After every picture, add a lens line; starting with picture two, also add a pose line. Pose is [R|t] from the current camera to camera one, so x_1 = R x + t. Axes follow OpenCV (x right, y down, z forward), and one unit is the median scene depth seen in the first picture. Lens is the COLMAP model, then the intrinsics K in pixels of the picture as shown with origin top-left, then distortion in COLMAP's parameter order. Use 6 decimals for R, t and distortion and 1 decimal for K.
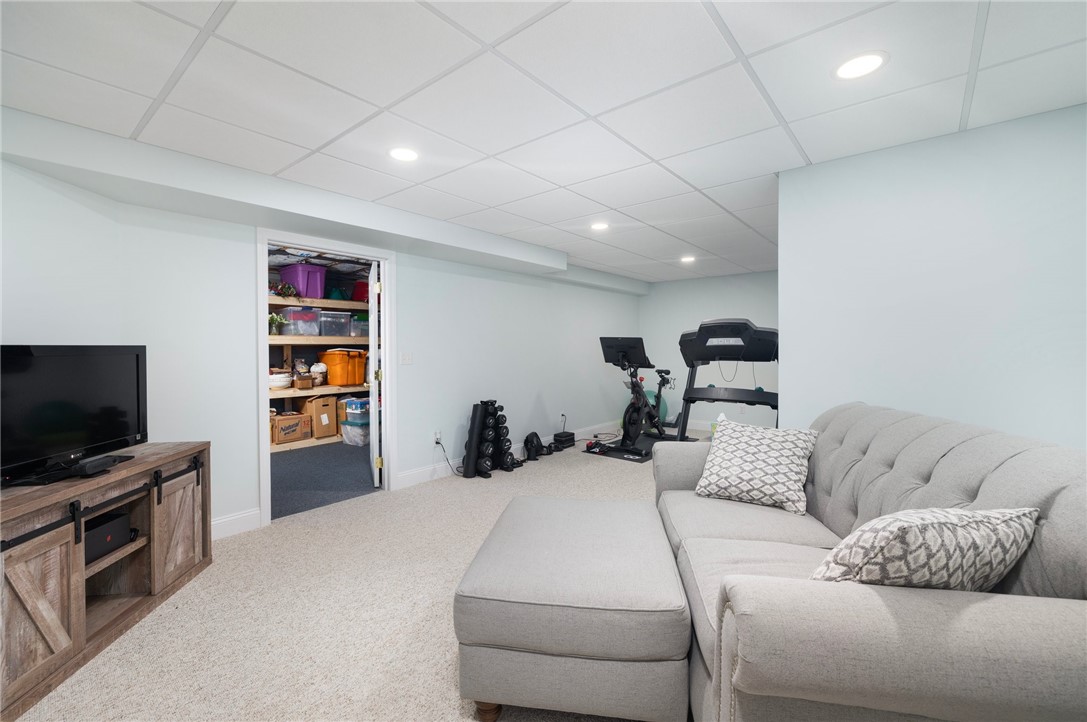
lens RADIAL K [[462.0, 0, 544.2], [0, 462.0, 355.6], [0, 0, 1]] dist [0.002671, -0.000361]
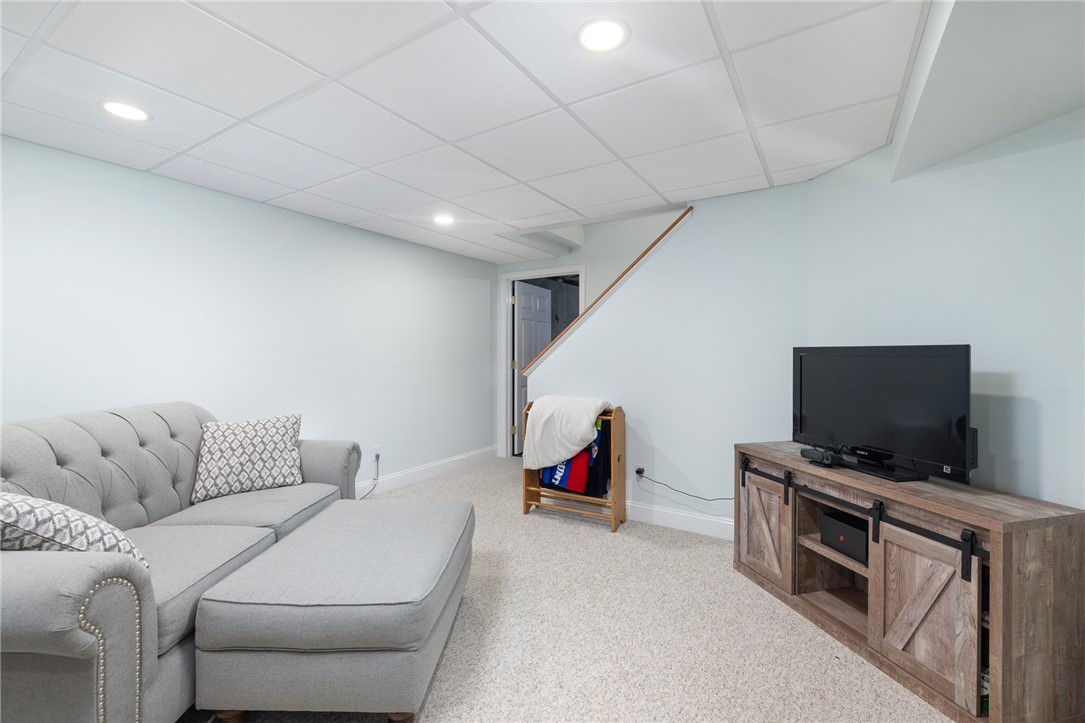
lens RADIAL K [[461.1, 0, 540.7], [0, 461.1, 355.8], [0, 0, 1]] dist [0.002671, -0.000361]
pose [[-0.993047, 0.006943, -0.117516, -0.190927], [0.003976, 0.999668, 0.025463, -0.031116], [0.117654, 0.024819, -0.992744, 2.053809]]
